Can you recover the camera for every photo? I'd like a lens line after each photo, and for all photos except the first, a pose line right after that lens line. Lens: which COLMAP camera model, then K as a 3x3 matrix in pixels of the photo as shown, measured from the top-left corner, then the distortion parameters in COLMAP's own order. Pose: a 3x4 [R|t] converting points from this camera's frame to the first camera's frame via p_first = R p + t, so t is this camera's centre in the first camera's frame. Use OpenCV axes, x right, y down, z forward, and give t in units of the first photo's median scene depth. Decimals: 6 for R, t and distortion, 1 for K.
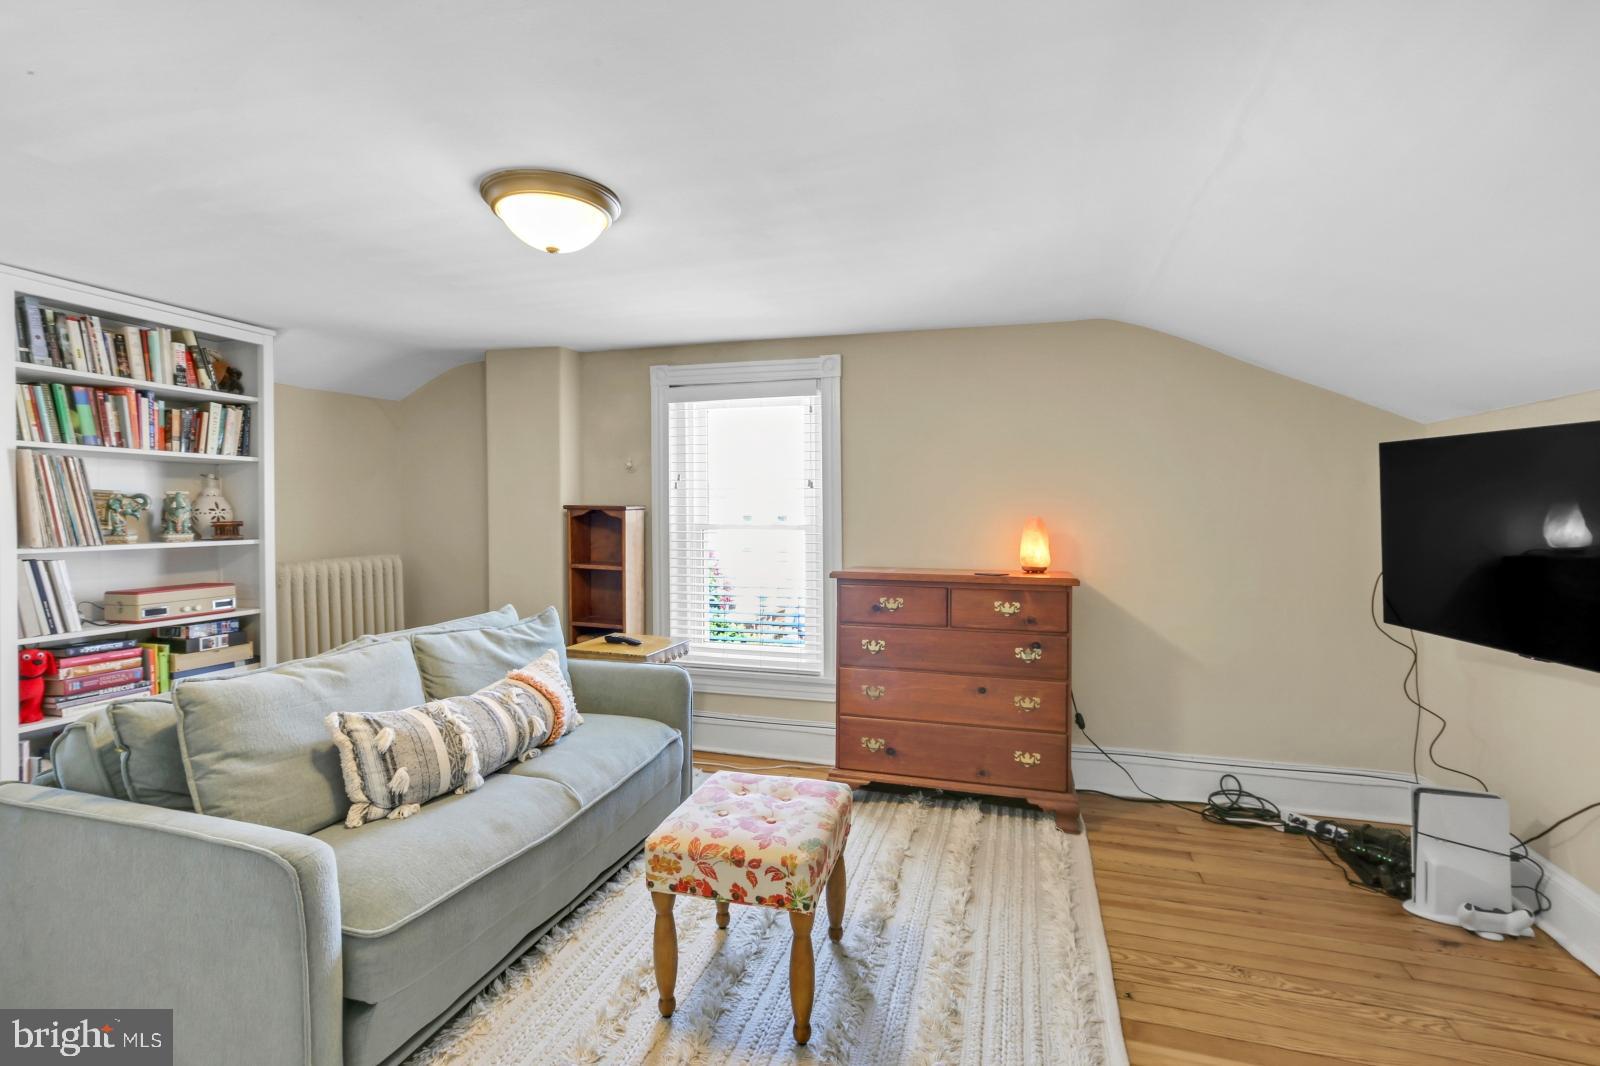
lens RADIAL K [[767.0, 0, 797.1], [0, 767.0, 527.1], [0, 0, 1]] dist [-0.005833, -0.000281]
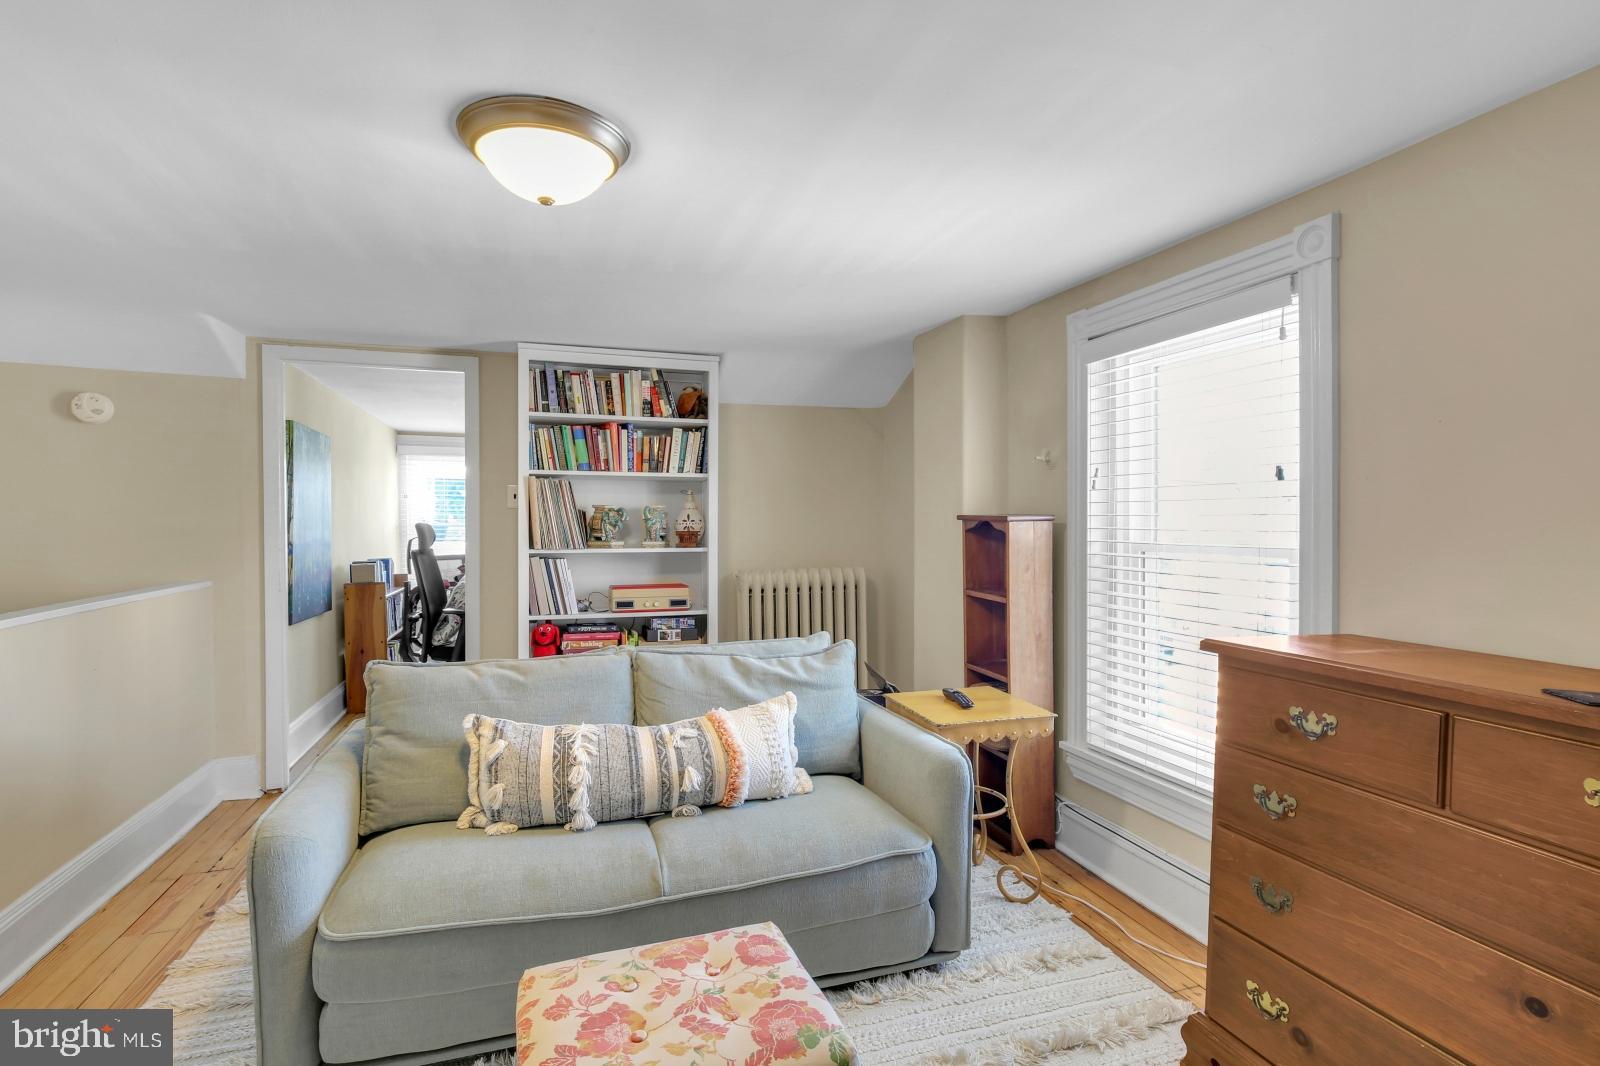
lens RADIAL K [[805.5, 0, 797.5], [0, 805.5, 544.8], [0, 0, 1]] dist [-0.003259, 0.001473]
pose [[0.558378, 0.024454, -0.829226, 0.377336], [-0.017154, 0.999692, 0.017930, -0.012340], [0.829409, 0.004213, 0.558625, 0.508037]]
